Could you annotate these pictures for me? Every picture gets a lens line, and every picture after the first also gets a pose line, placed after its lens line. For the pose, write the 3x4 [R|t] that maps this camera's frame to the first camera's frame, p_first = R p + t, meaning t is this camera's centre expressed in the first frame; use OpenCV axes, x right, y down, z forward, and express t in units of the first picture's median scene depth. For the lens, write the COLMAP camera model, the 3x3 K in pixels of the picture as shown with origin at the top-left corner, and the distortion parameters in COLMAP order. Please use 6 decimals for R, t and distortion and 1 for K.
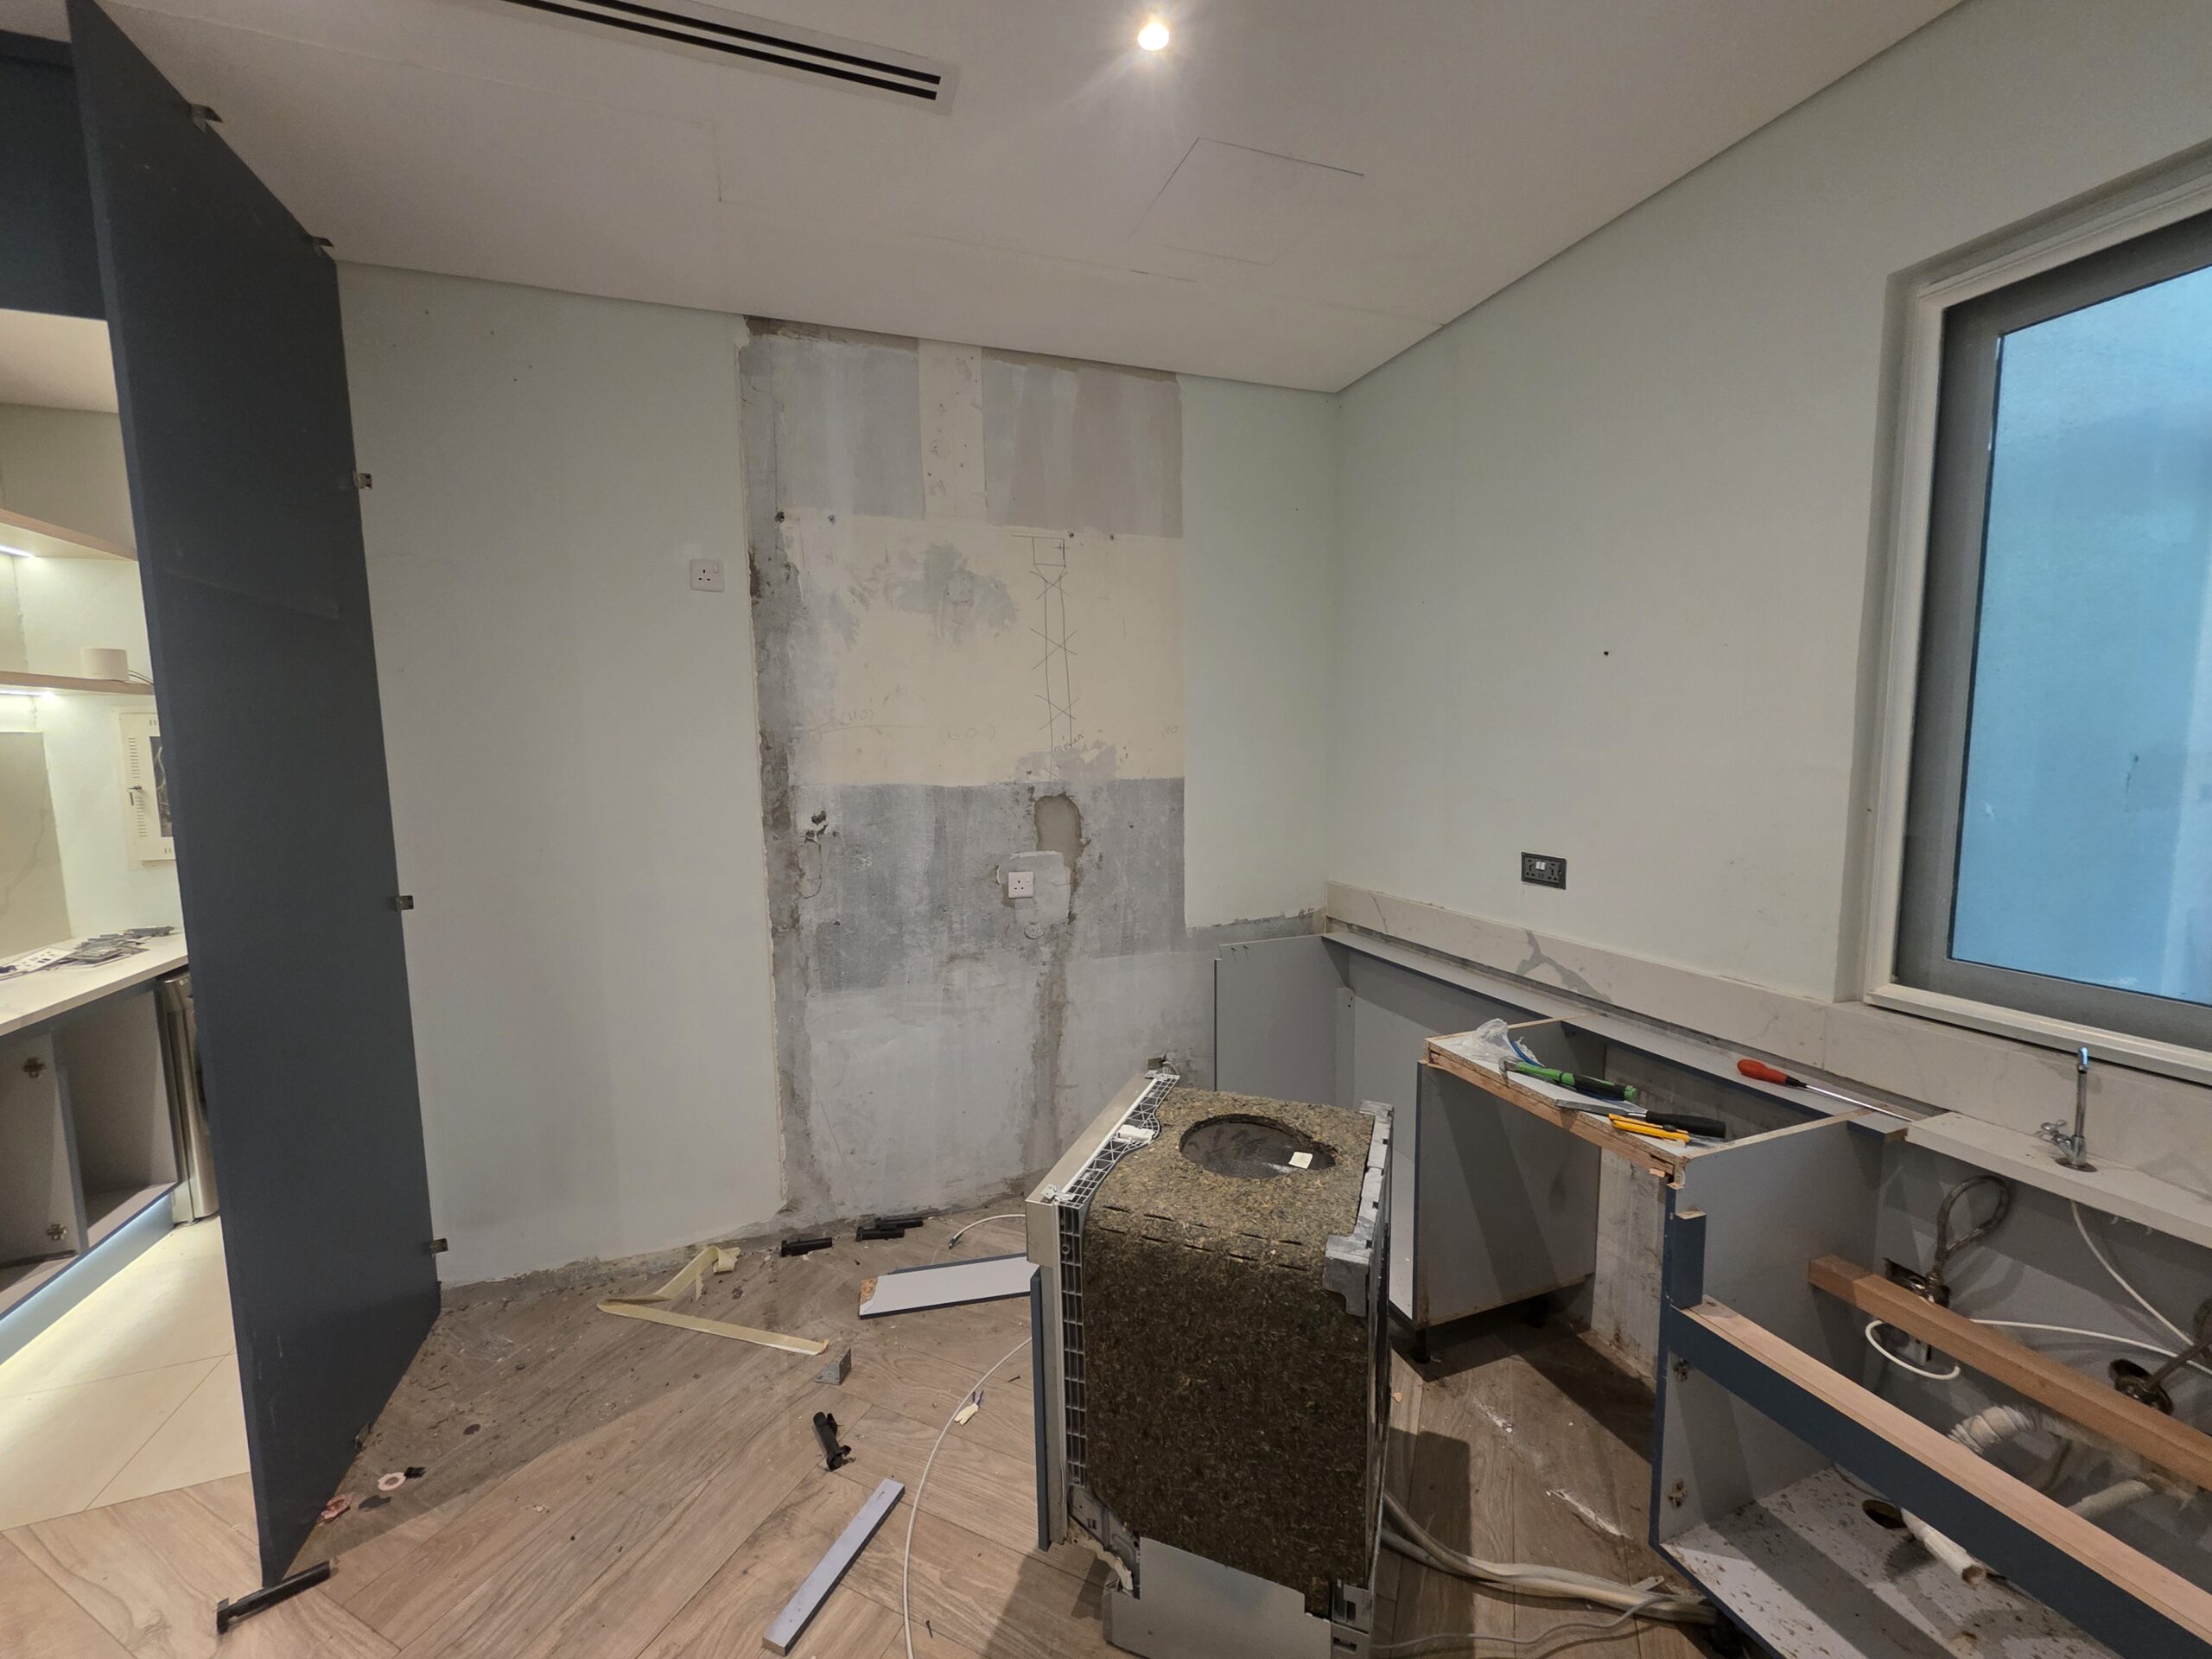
lens RADIAL K [[879.6, 0, 1098.5], [0, 879.6, 826.0], [0, 0, 1]] dist [0.000687, 0.000195]
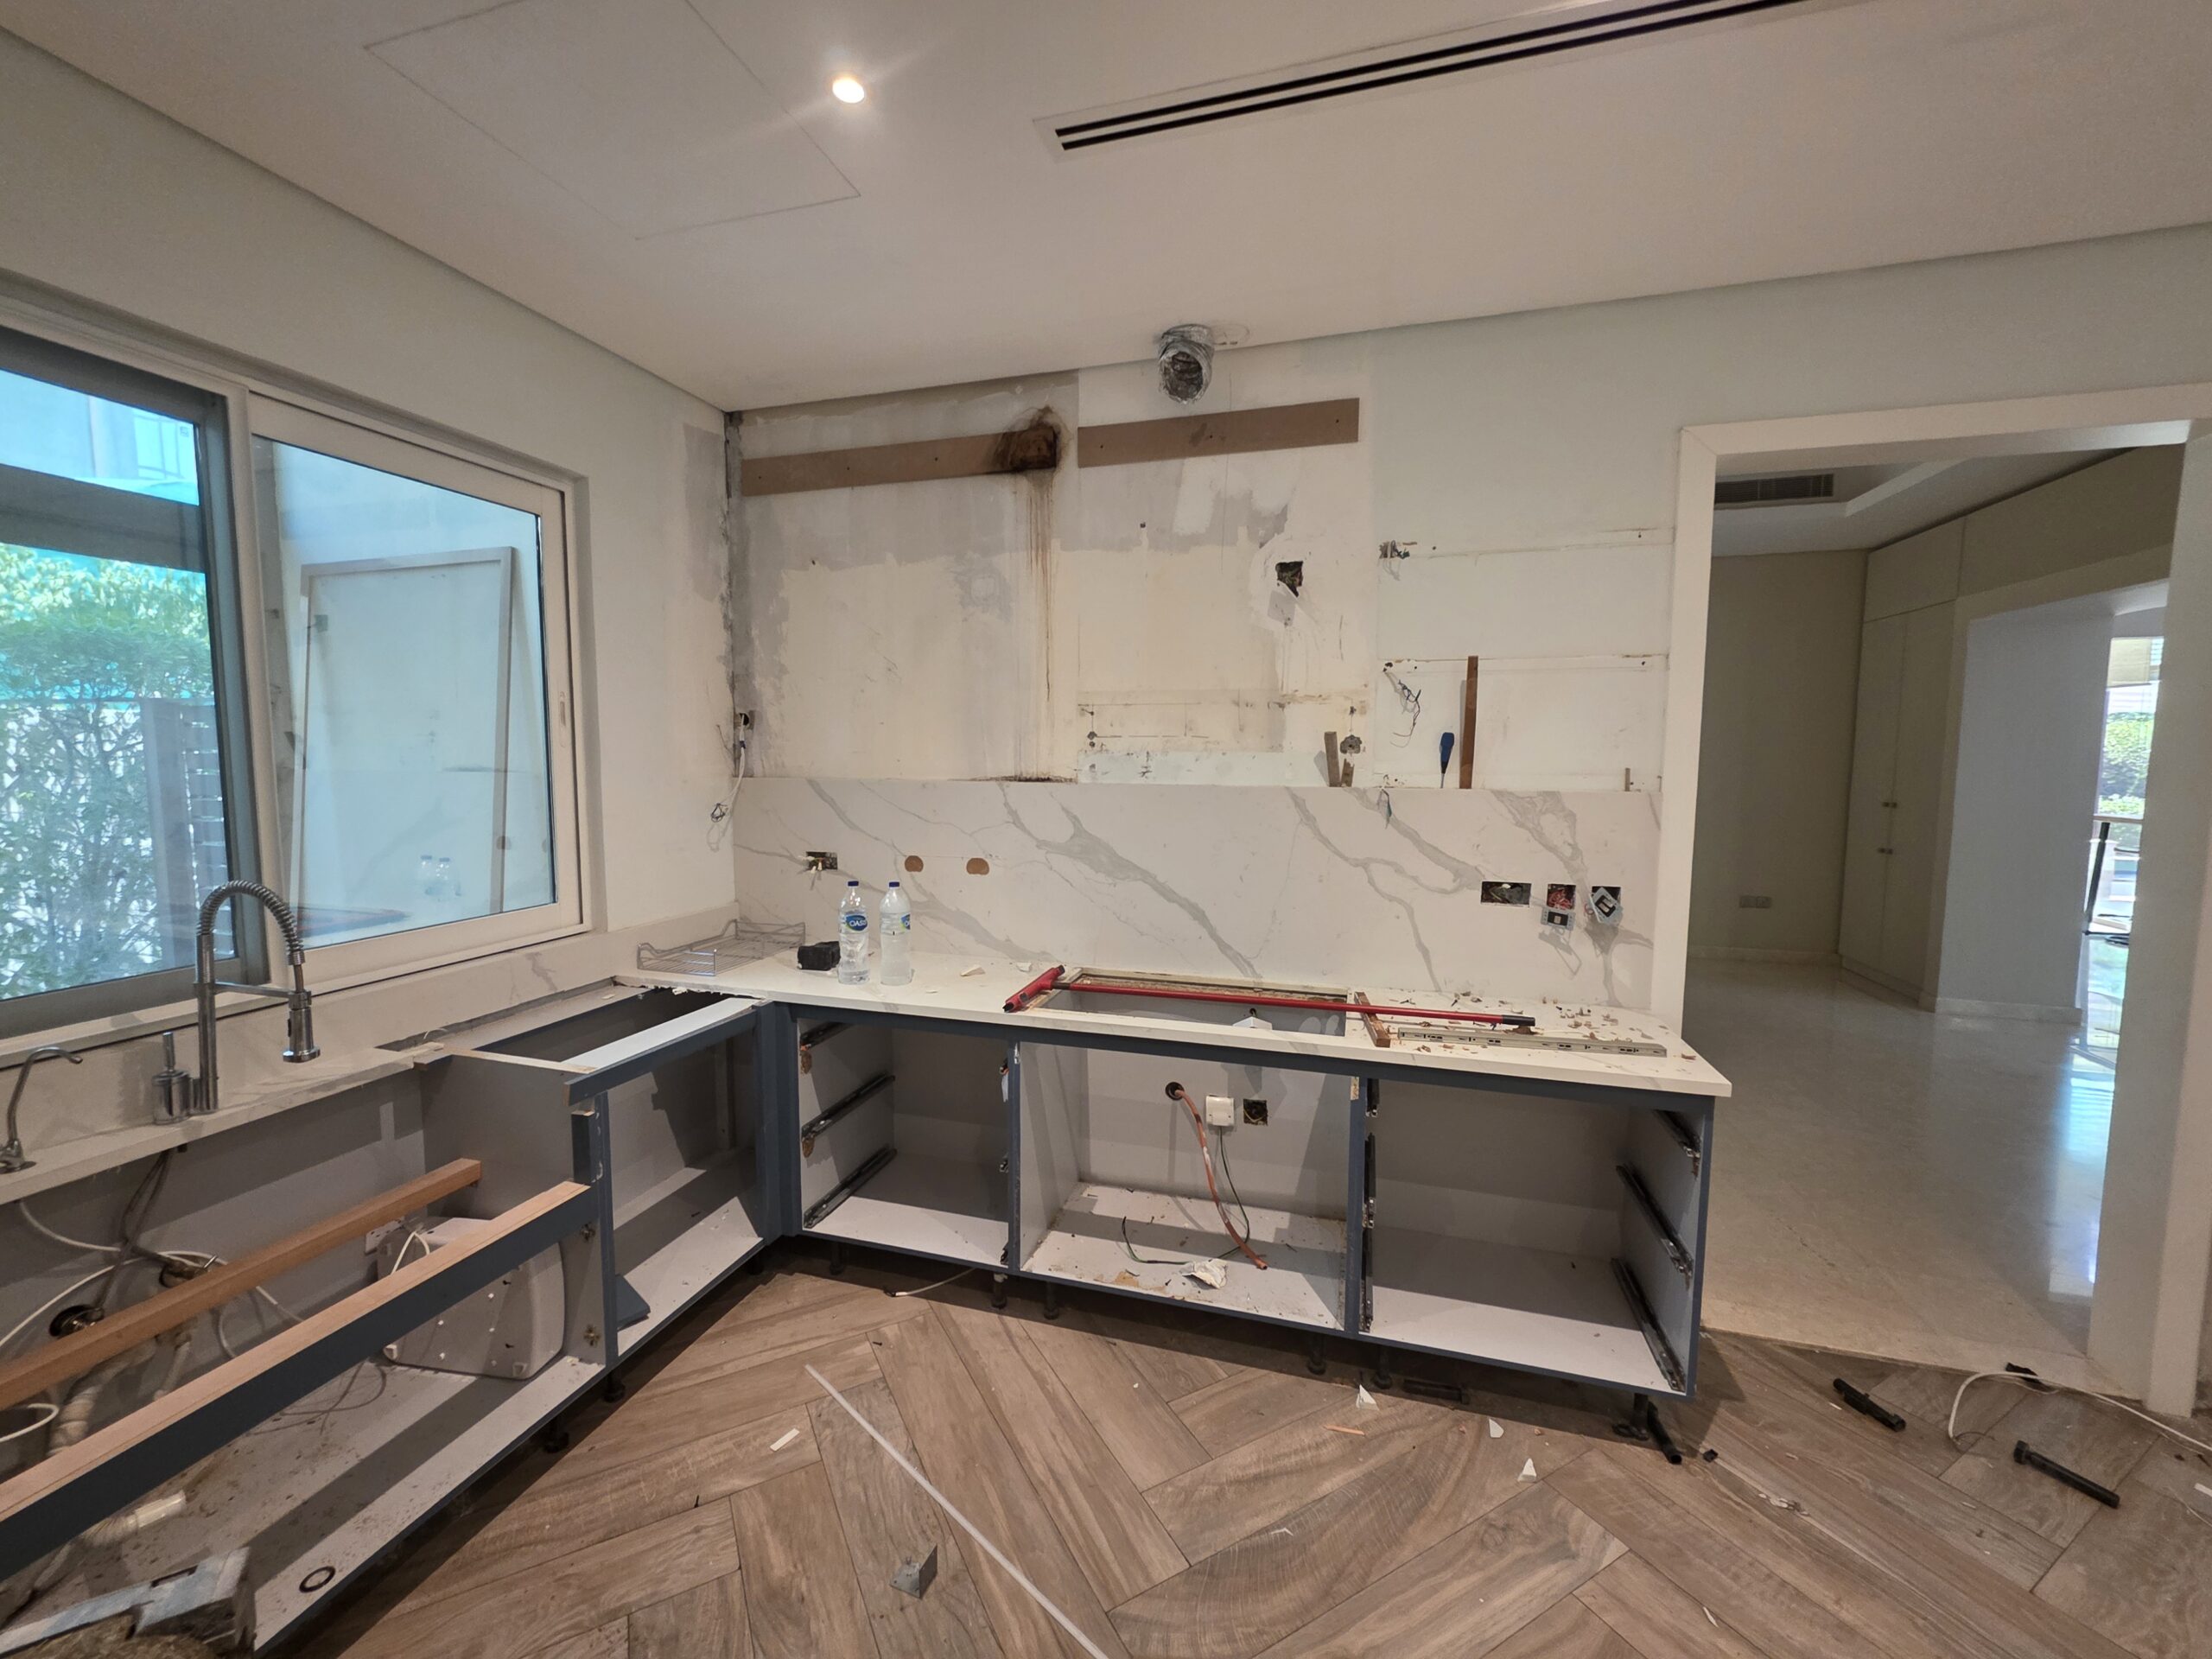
lens RADIAL K [[879.6, 0, 1098.5], [0, 879.6, 826.0], [0, 0, 1]] dist [0.000687, 0.000195]
pose [[-0.804696, -0.043050, 0.592125, -0.366209], [0.062331, 0.985729, 0.156374, -0.072086], [-0.590407, 0.162741, -0.790529, 0.642520]]
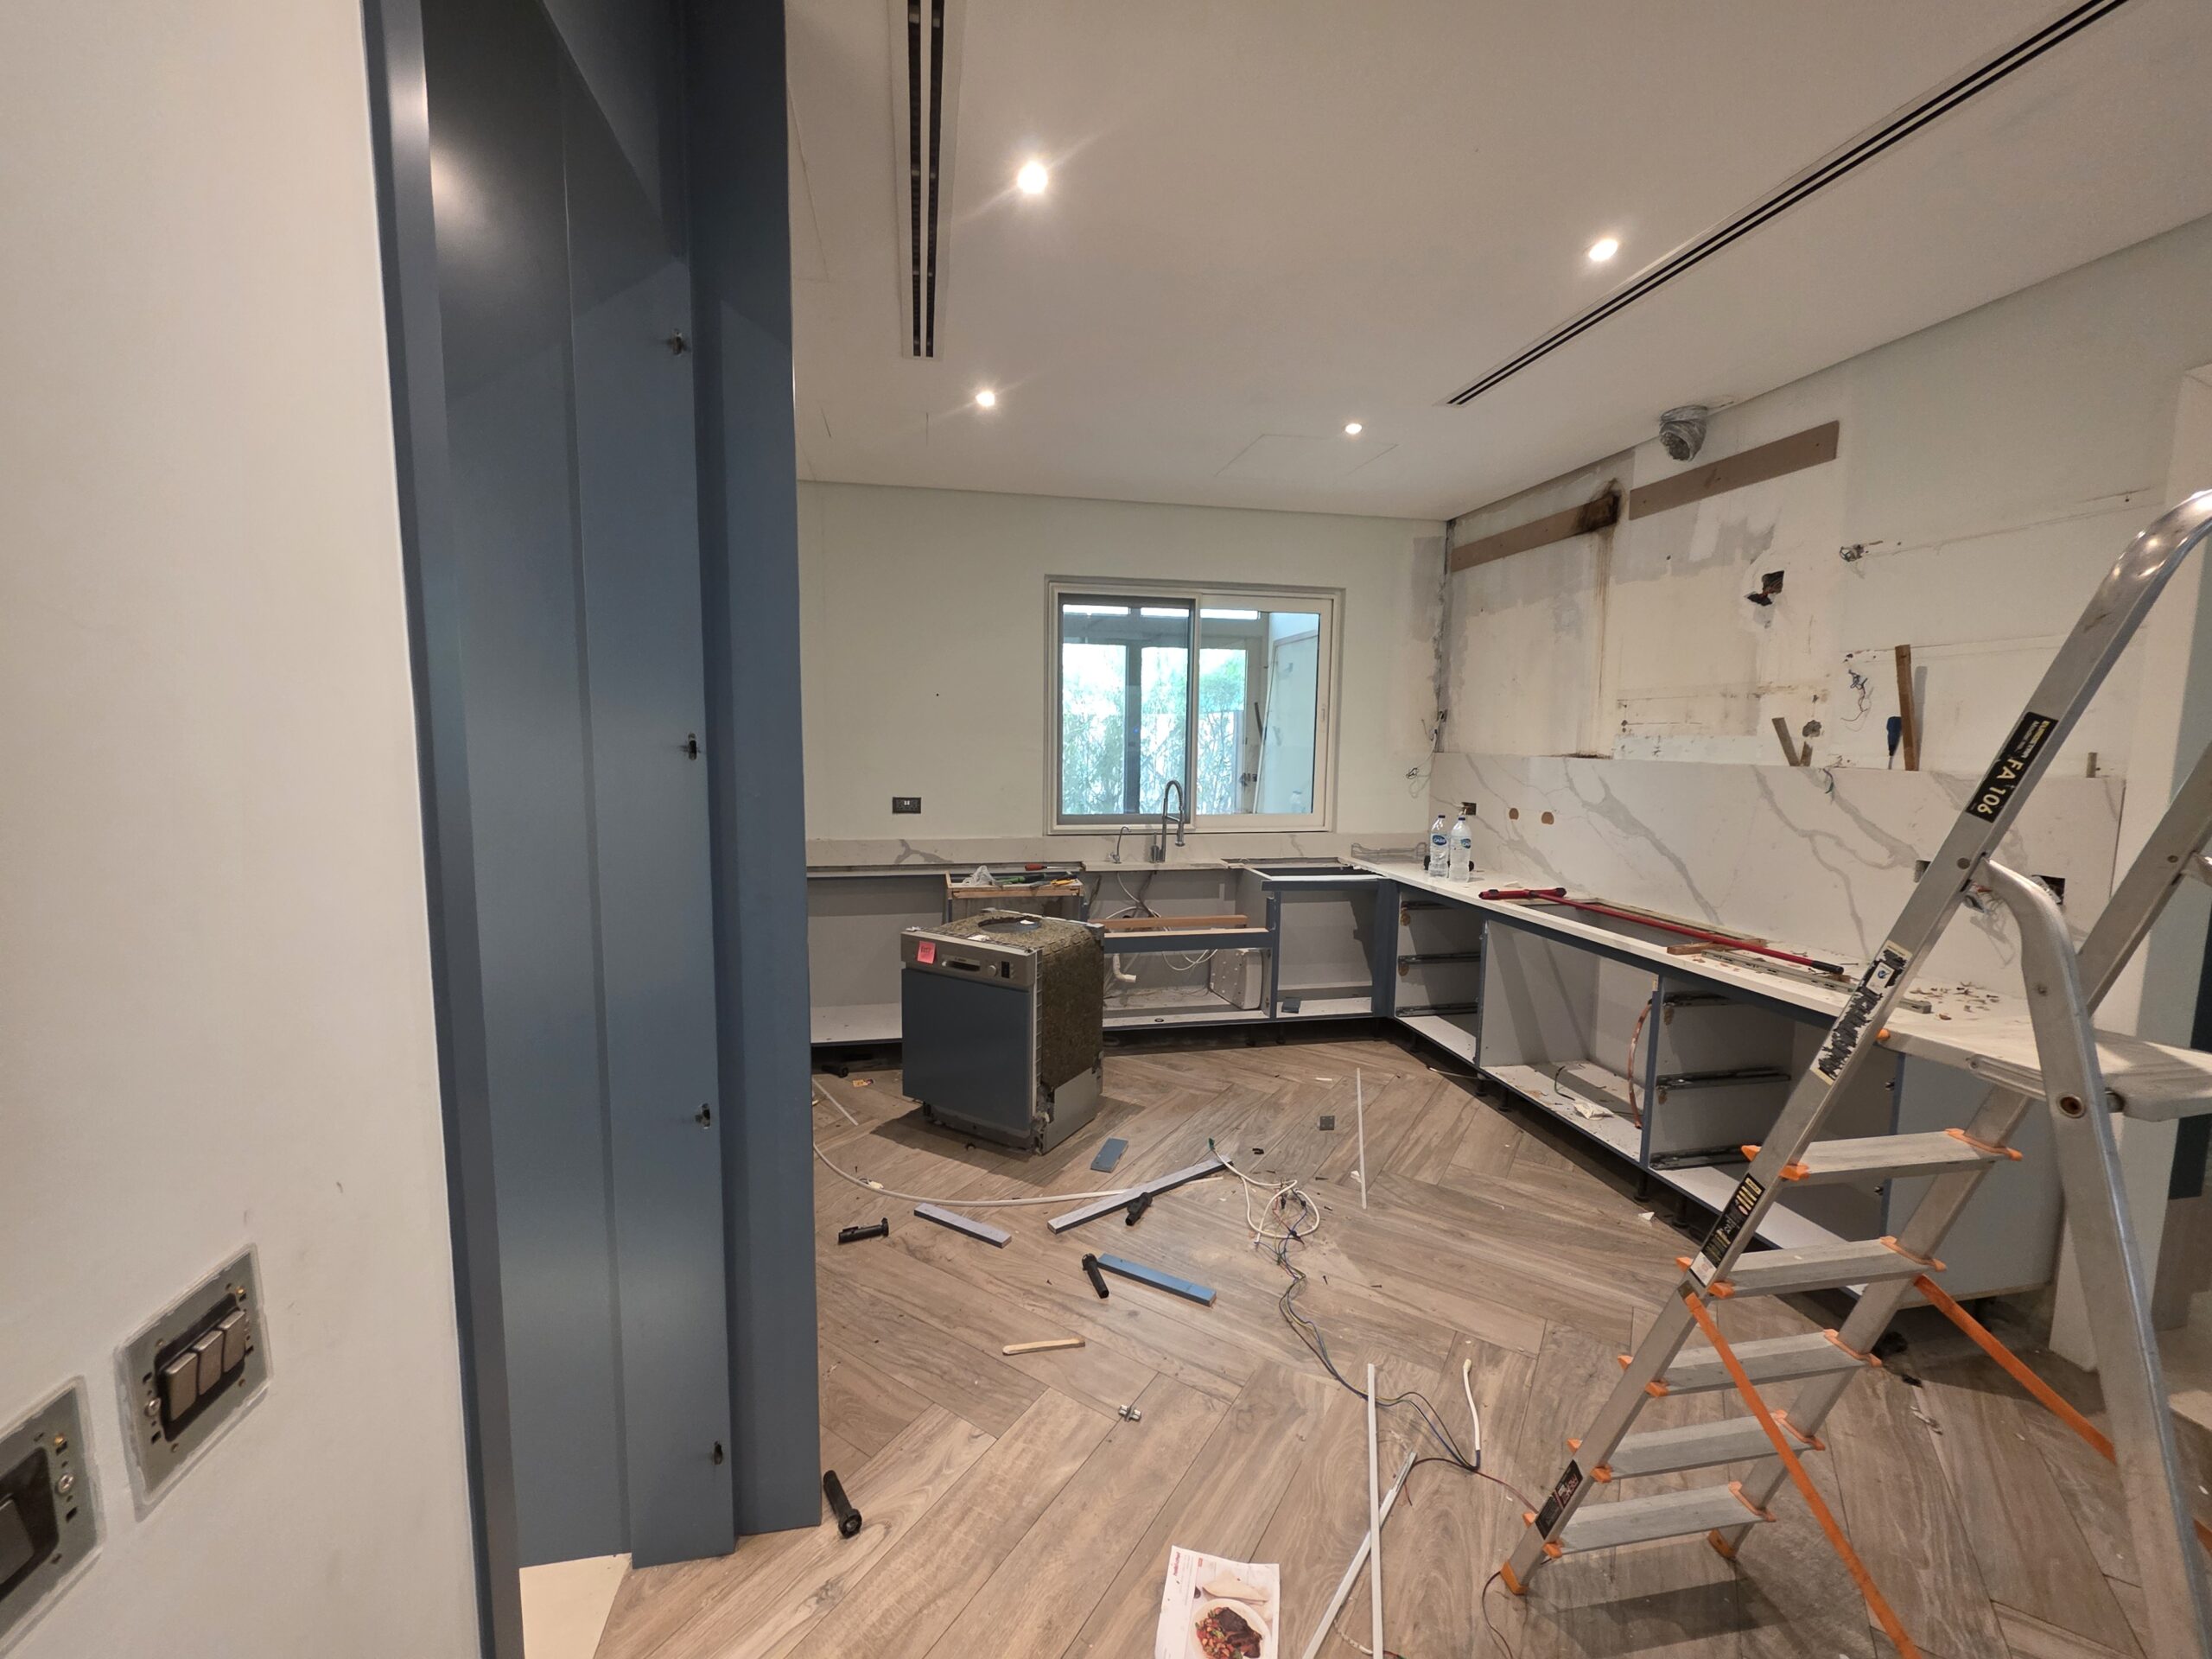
lens RADIAL K [[879.6, 0, 1098.5], [0, 879.6, 826.0], [0, 0, 1]] dist [0.000687, 0.000195]
pose [[0.142298, -0.089237, 0.985793, -1.460357], [0.084126, 0.993415, 0.077784, -0.019901], [-0.986242, 0.071862, 0.148868, 0.353127]]
